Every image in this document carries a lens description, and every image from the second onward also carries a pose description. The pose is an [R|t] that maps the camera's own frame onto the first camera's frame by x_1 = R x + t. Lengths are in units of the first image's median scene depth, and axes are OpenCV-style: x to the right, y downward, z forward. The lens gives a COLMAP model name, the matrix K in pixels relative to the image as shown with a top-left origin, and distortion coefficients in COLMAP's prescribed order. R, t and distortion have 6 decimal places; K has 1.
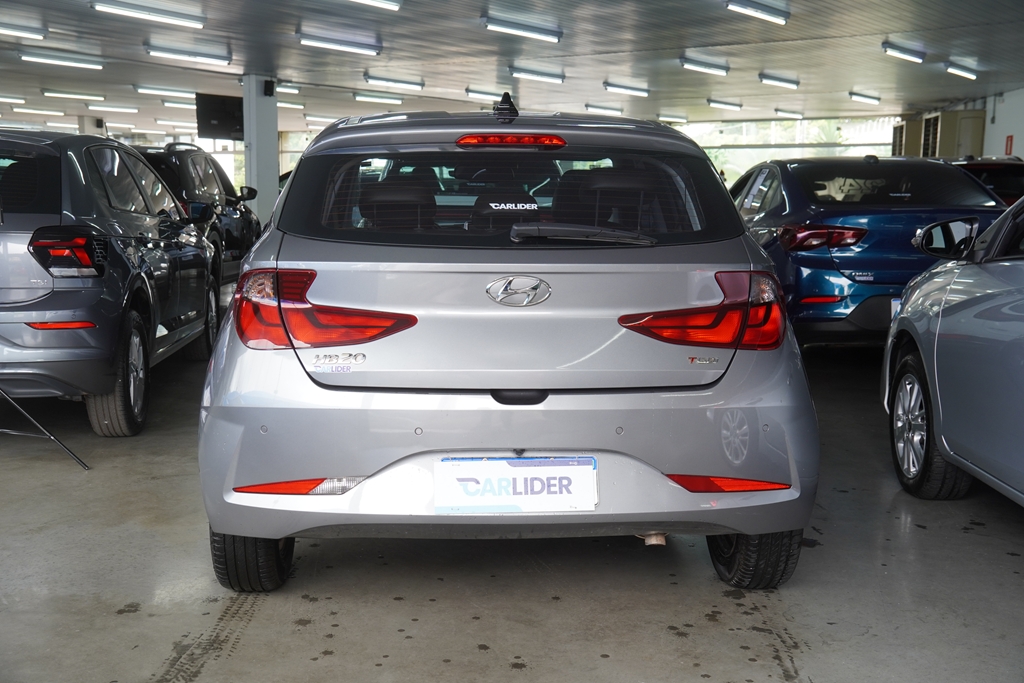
lens RADIAL K [[1215.6, 0, 512.0], [0, 1215.6, 341.5], [0, 0, 1]] dist [0.070612, 0.314113]
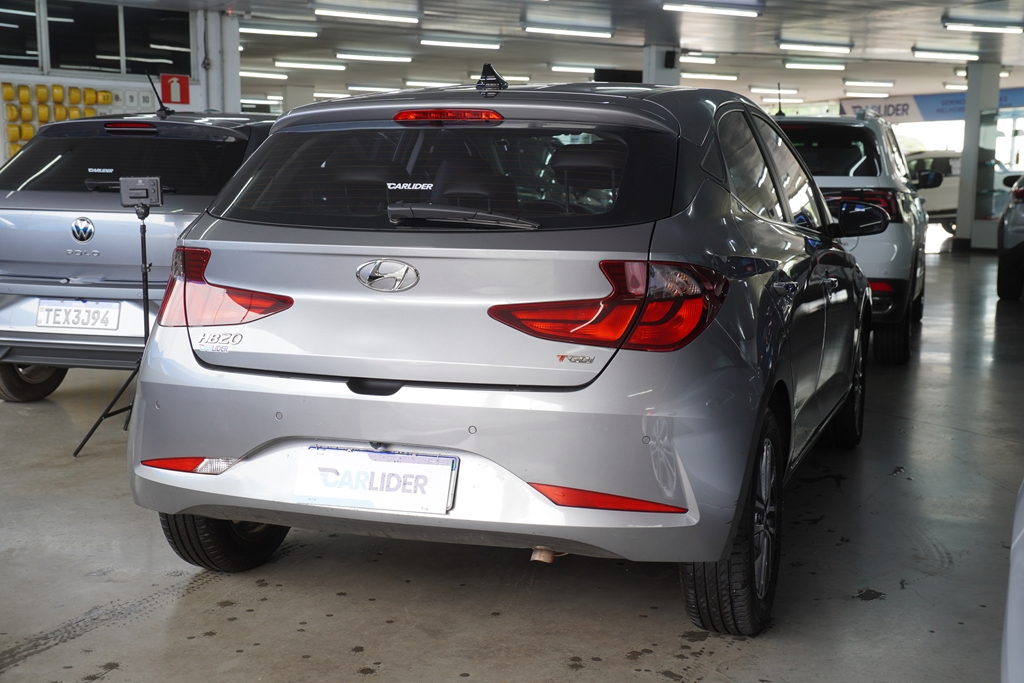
lens RADIAL K [[1407.0, 0, 512.0], [0, 1407.0, 341.5], [0, 0, 1]] dist [0.096748, 0.505363]
pose [[0.918542, 0.045535, -0.392691, 0.509577], [-0.047718, 0.998852, 0.004205, 0.000617], [0.392432, 0.014876, 0.919661, 0.029847]]
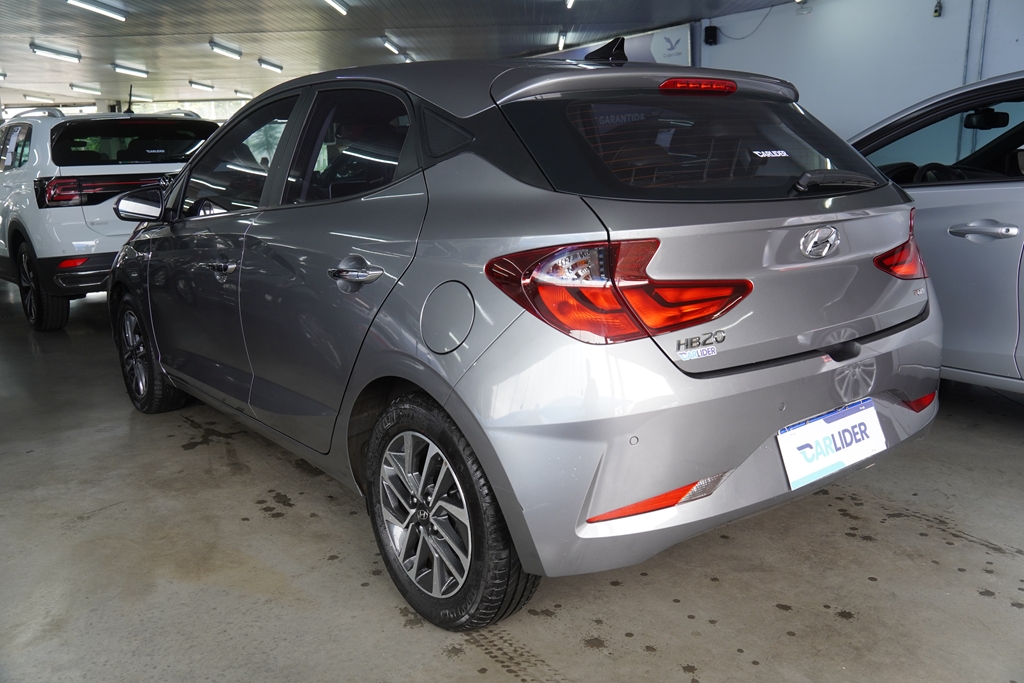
lens RADIAL K [[896.5, 0, 536.8], [0, 896.5, 343.0], [0, 0, 1]] dist [-0.019409, 0.000640]
pose [[0.813113, -0.152821, 0.561687, -0.560084], [0.106114, 0.987669, 0.115107, -0.064956], [-0.572352, -0.033992, 0.819303, 0.532471]]
